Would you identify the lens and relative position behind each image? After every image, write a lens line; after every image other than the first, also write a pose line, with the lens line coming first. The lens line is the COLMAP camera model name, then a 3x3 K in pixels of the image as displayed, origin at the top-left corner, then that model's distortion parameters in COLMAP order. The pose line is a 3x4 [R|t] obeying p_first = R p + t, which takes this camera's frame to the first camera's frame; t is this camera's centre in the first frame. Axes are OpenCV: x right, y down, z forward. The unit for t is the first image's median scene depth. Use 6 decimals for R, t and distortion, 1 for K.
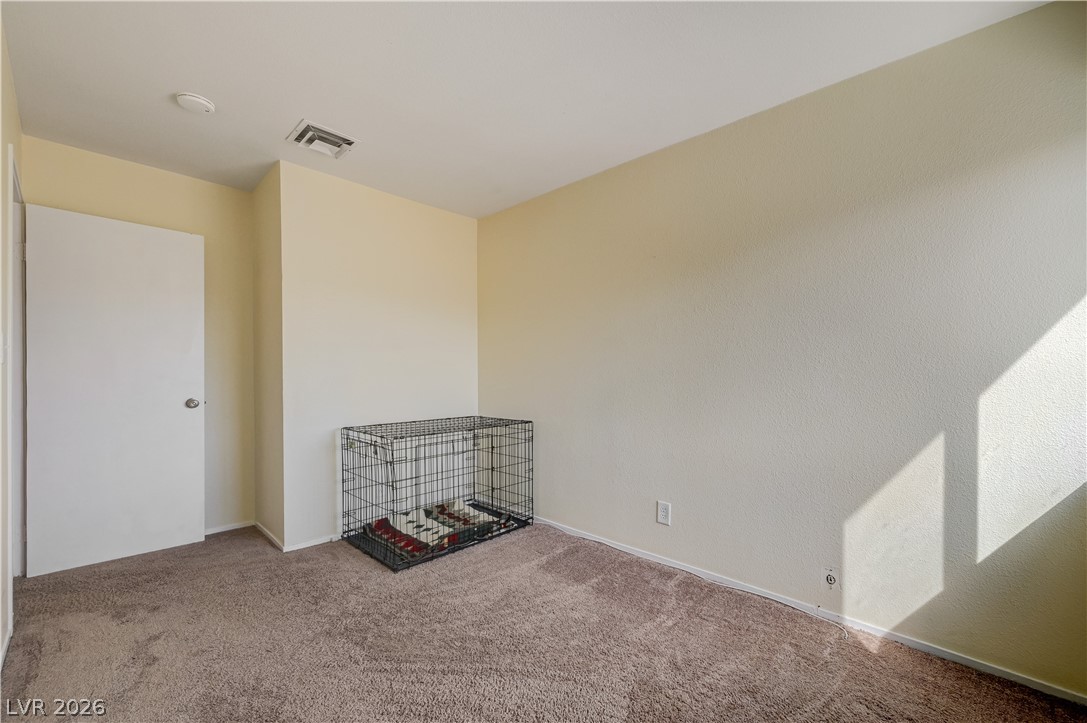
lens RADIAL K [[452.4, 0, 544.9], [0, 452.4, 379.0], [0, 0, 1]] dist [0.001925, 0.000147]
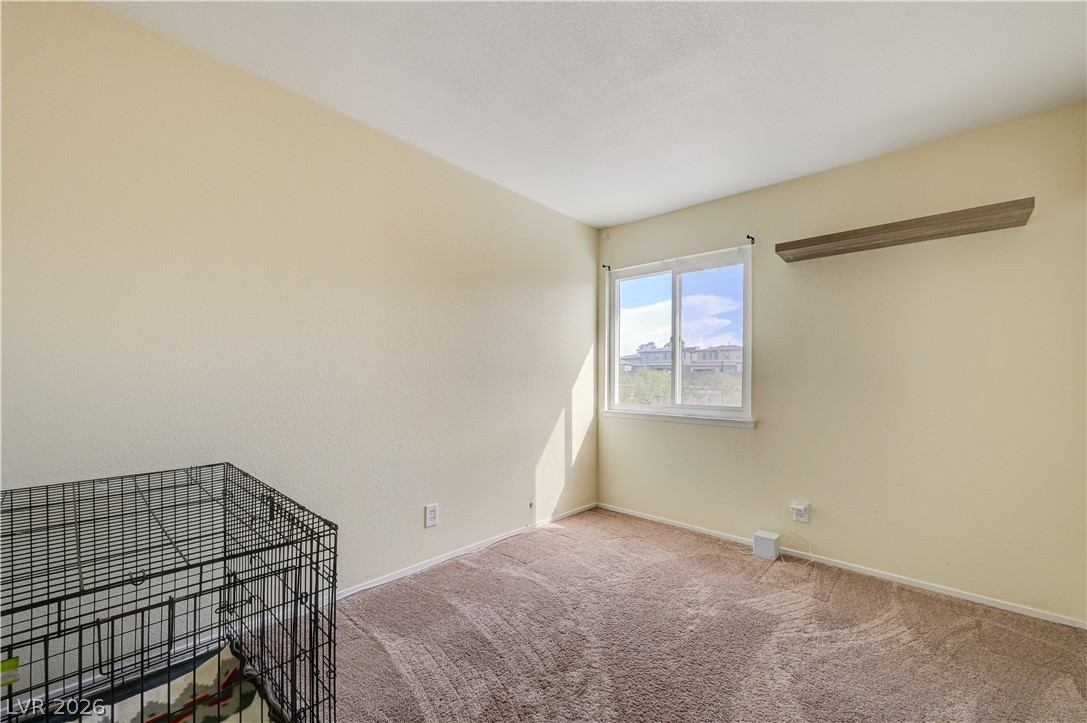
lens RADIAL K [[433.9, 0, 555.6], [0, 433.9, 370.7], [0, 0, 1]] dist [0.000962, 0.000042]
pose [[-0.049975, 0.010797, 0.998692, -0.690789], [0.002573, 0.999940, -0.010682, -0.015276], [-0.998747, 0.002035, -0.050000, 0.733724]]
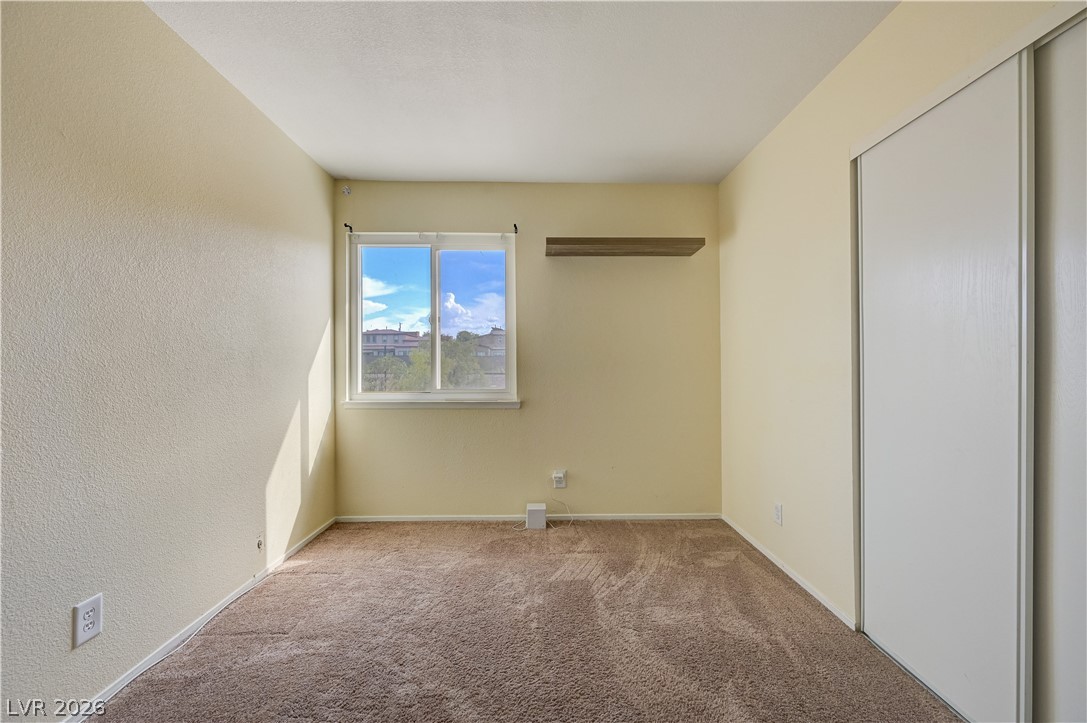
lens RADIAL K [[426.1, 0, 549.0], [0, 426.1, 353.0], [0, 0, 1]] dist [-0.000944, -0.000415]
pose [[-0.713891, 0.011626, 0.700160, -0.471977], [0.006021, 0.999927, -0.010464, -0.014916], [-0.700231, -0.003254, -0.713909, 0.931473]]
